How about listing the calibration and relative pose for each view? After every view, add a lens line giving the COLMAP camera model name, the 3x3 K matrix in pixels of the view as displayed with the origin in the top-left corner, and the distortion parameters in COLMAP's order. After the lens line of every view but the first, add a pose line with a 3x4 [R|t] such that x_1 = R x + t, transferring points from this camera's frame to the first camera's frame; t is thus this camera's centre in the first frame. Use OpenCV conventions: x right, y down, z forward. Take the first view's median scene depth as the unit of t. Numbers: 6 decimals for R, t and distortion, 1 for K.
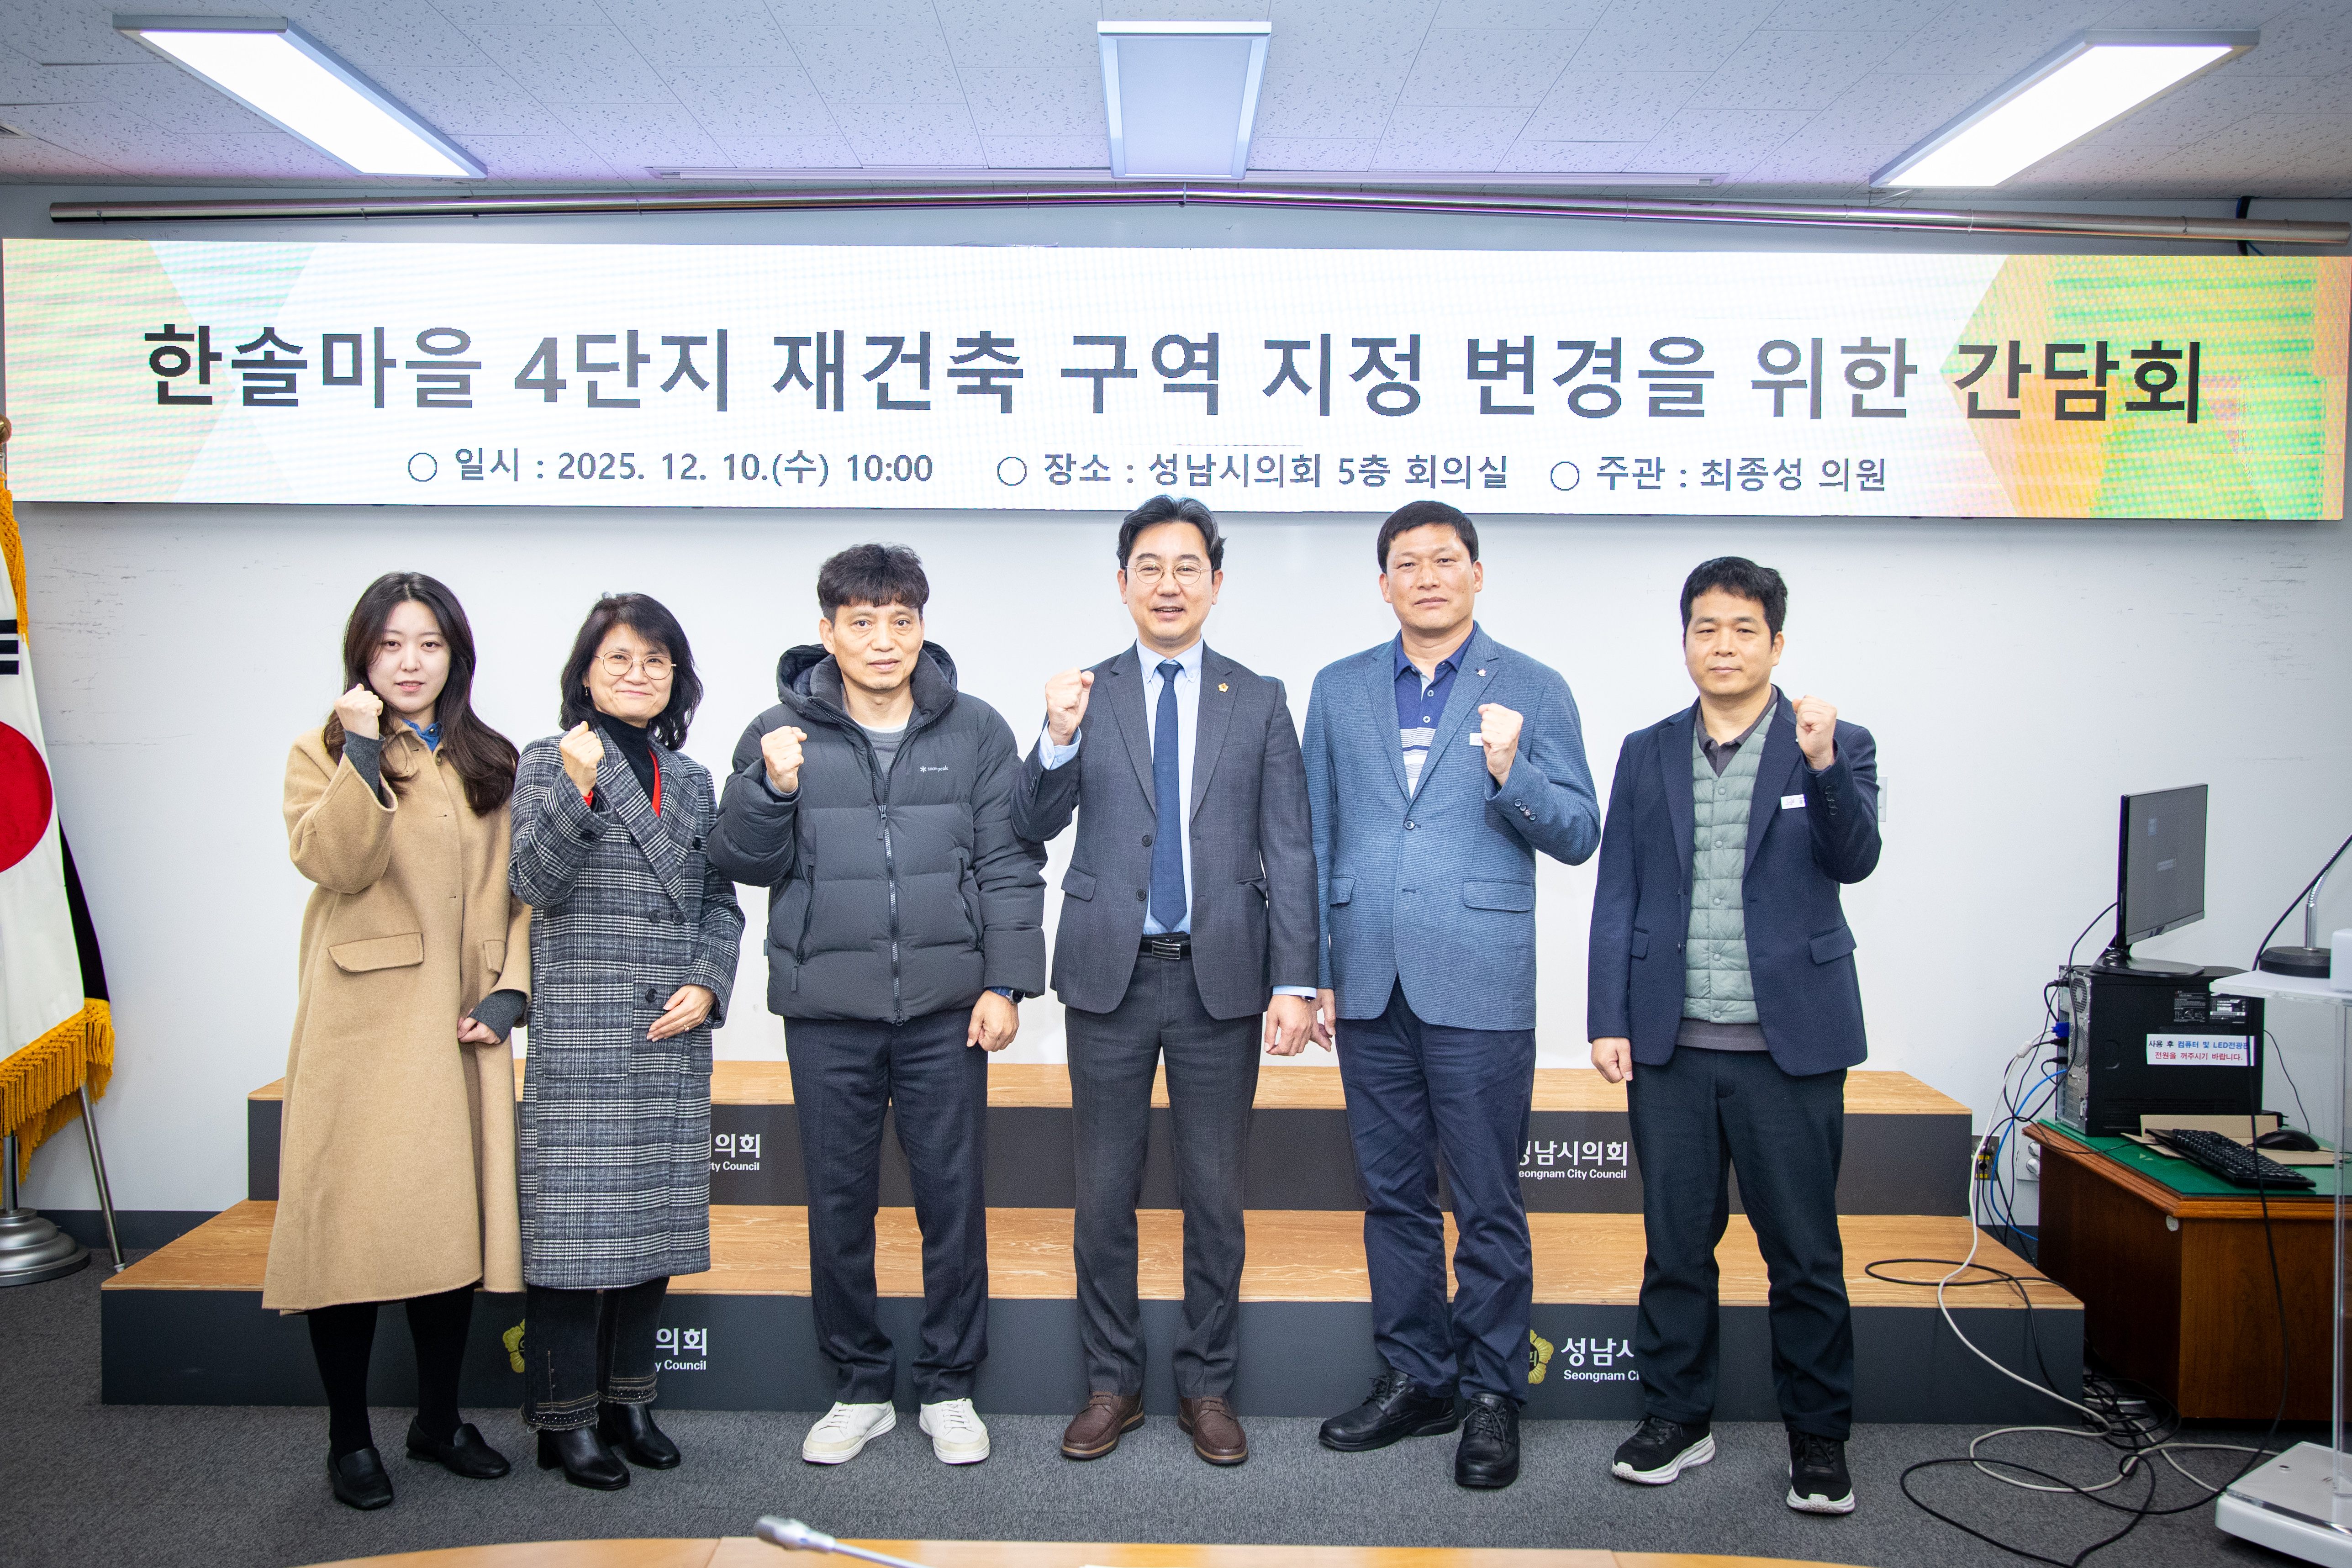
lens RADIAL K [[2271.4, 0, 1135.1], [0, 2271.4, 742.8], [0, 0, 1]] dist [-0.009281, 0.000000]
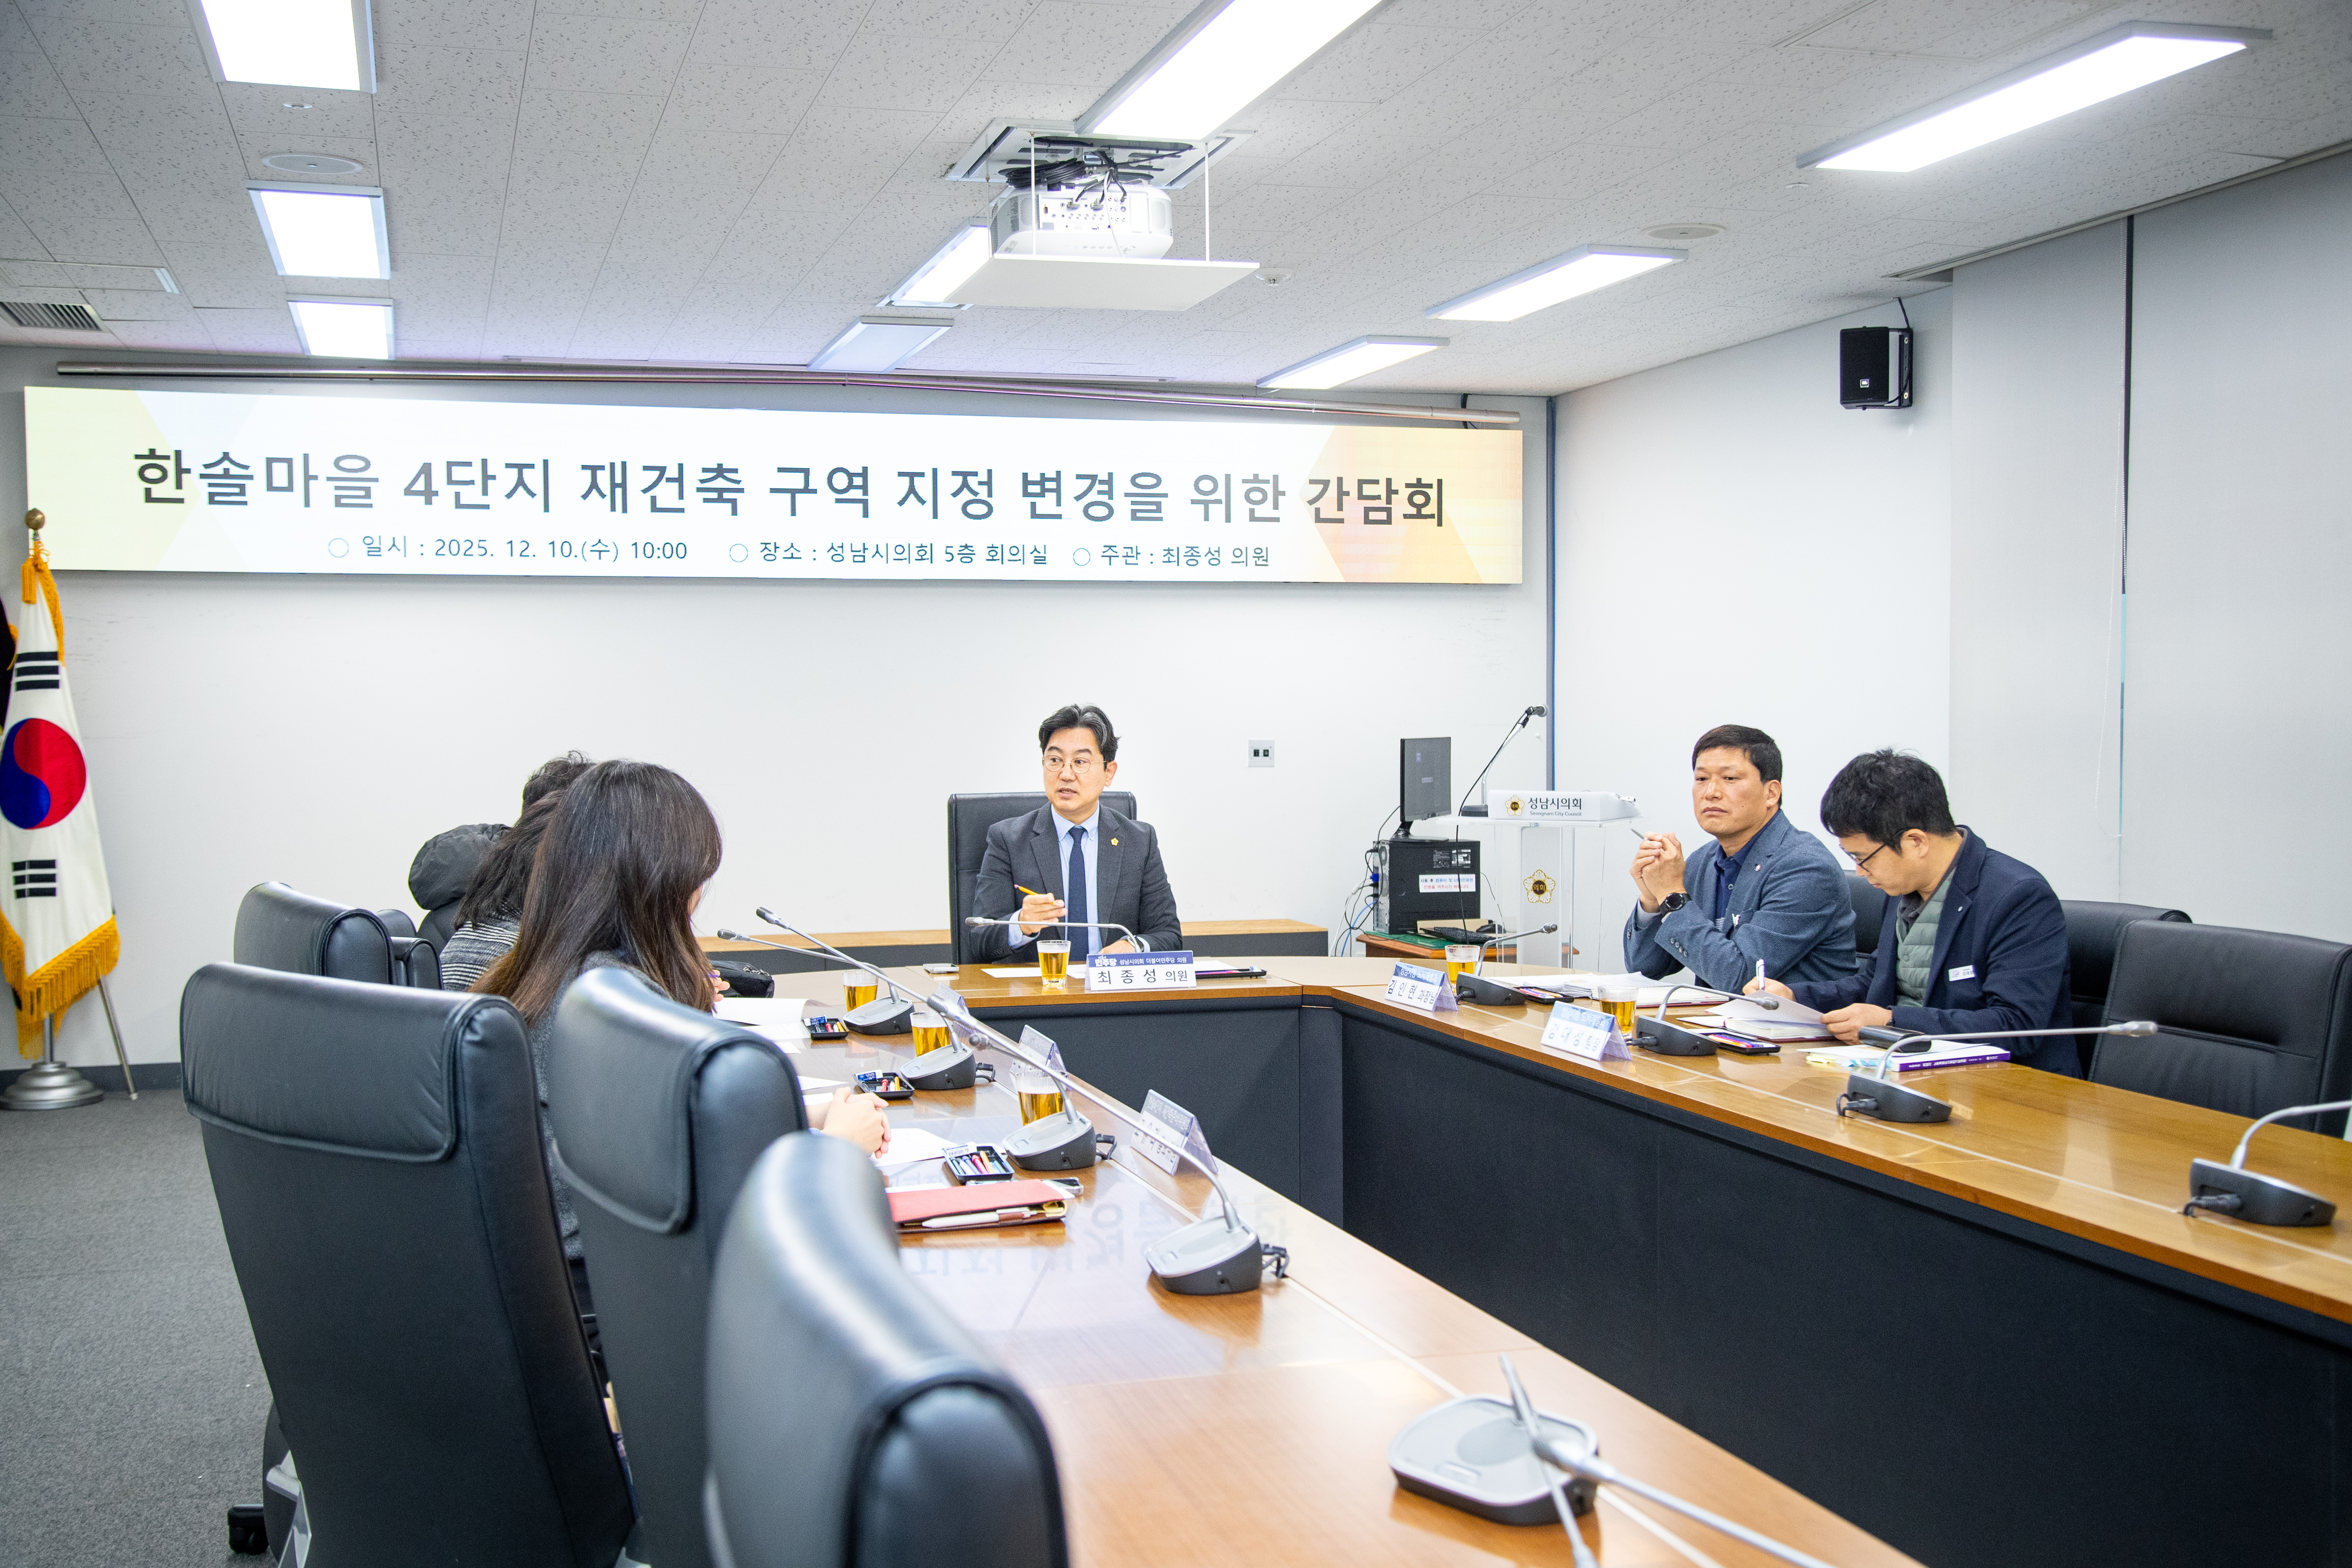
lens RADIAL K [[2580.5, 0, 1169.8], [0, 2580.5, 782.4], [0, 0, 1]] dist [0.058670, 0.000000]
pose [[0.957359, -0.022488, 0.288023, -0.287042], [0.026044, 0.999624, -0.008522, 0.061163], [-0.287723, 0.015660, 0.957586, -0.787469]]
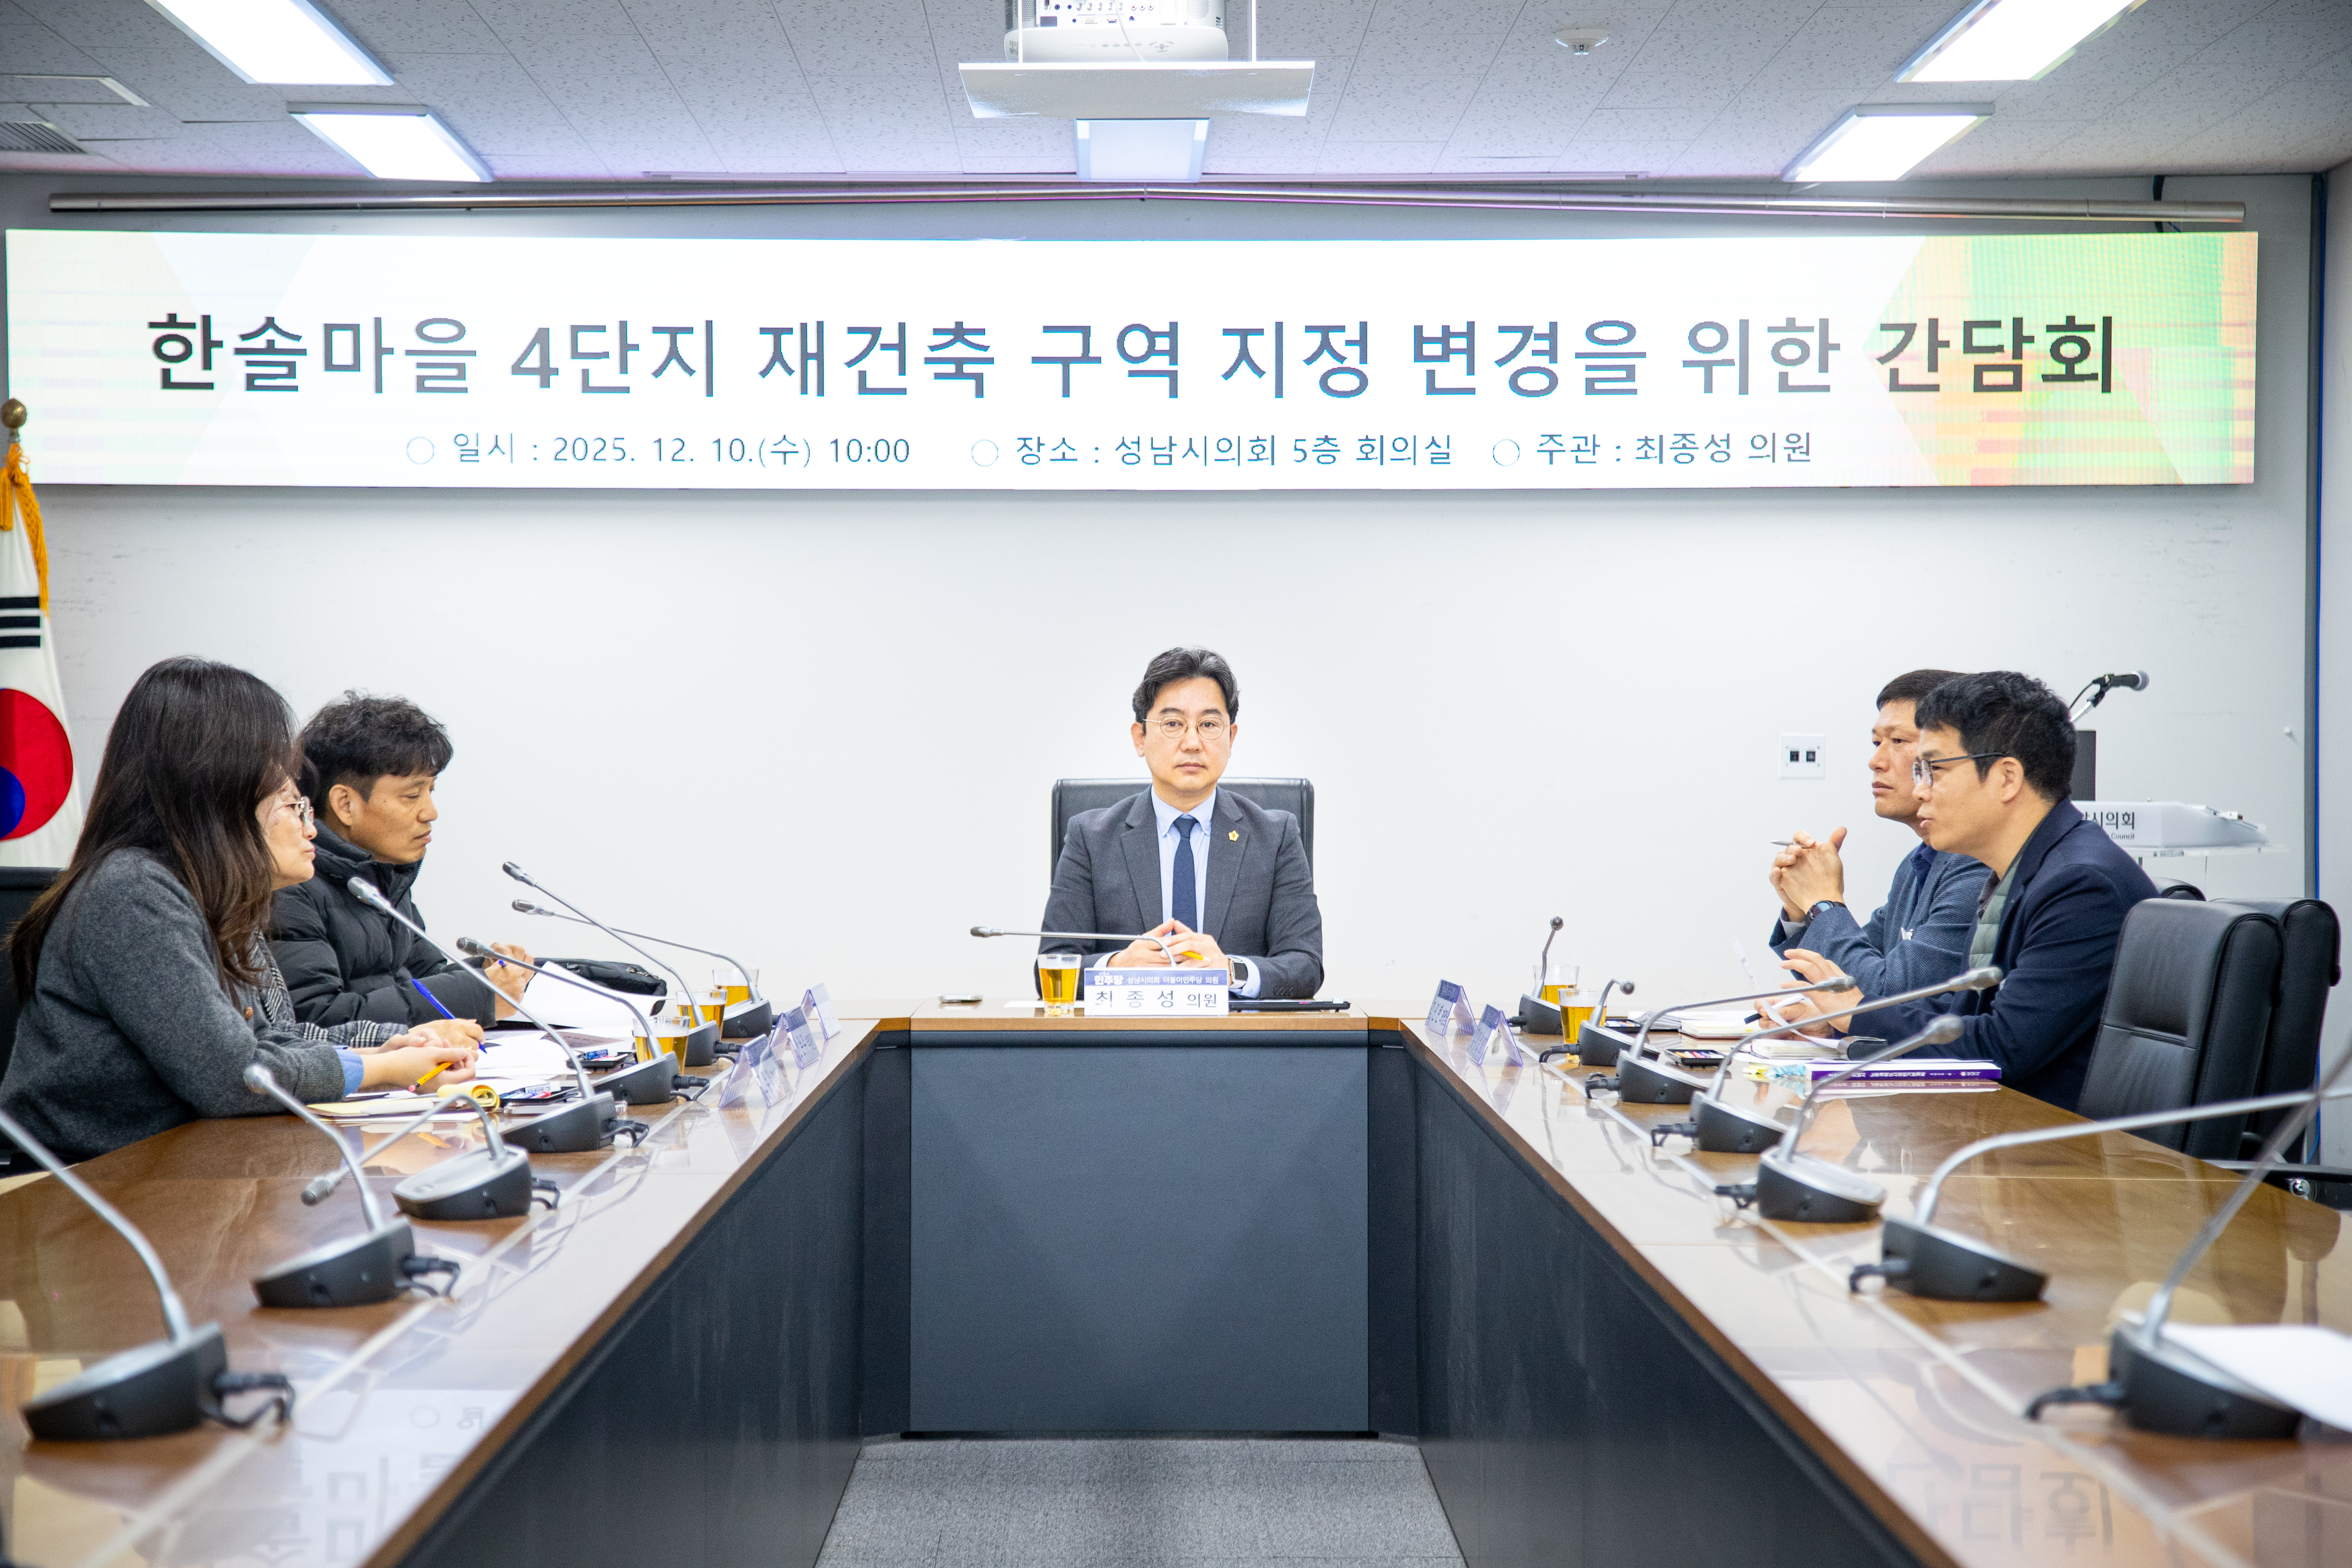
lens RADIAL K [[5059.4, 0, 1171.5], [0, 5059.4, 786.2], [0, 0, 1]] dist [0.399160, 0.000000]
pose [[0.999782, -0.009392, 0.018636, -0.012879], [0.010084, 0.999251, -0.037353, 0.125606], [-0.018271, 0.037532, 0.999128, -1.365239]]
